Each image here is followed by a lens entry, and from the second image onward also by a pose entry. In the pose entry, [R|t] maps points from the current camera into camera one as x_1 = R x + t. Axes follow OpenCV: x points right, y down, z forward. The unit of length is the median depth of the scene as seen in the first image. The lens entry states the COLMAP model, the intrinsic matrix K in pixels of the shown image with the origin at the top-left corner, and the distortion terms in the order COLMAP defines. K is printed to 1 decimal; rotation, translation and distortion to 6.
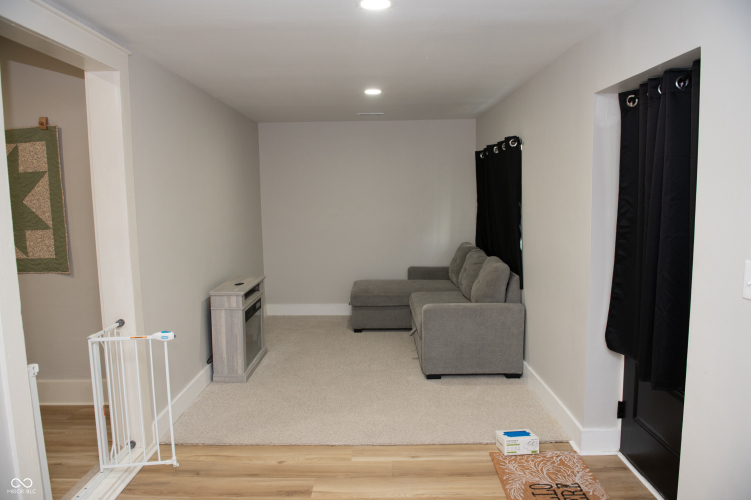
lens RADIAL K [[509.3, 0, 375.5], [0, 509.3, 250.0], [0, 0, 1]] dist [-0.052913, -0.004968]
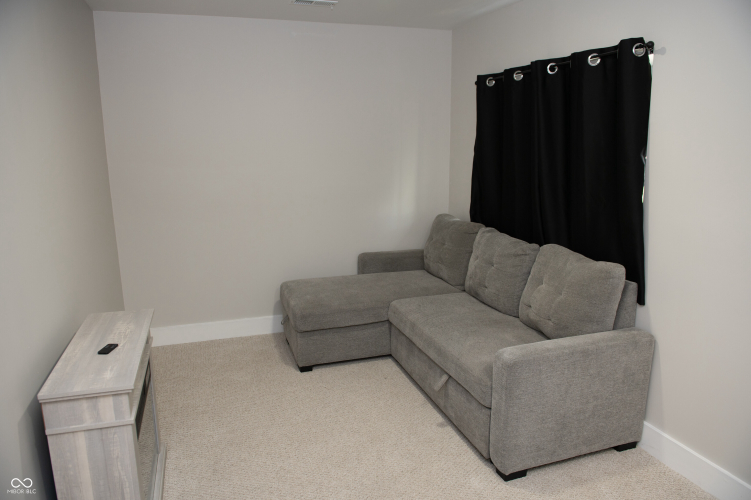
lens RADIAL K [[509.3, 0, 375.5], [0, 509.3, 250.0], [0, 0, 1]] dist [-0.052913, -0.004968]
pose [[0.945557, -0.059566, 0.319960, -0.164356], [0.029500, 0.994748, 0.098008, -0.045802], [-0.324118, -0.083233, 0.942348, 0.474019]]
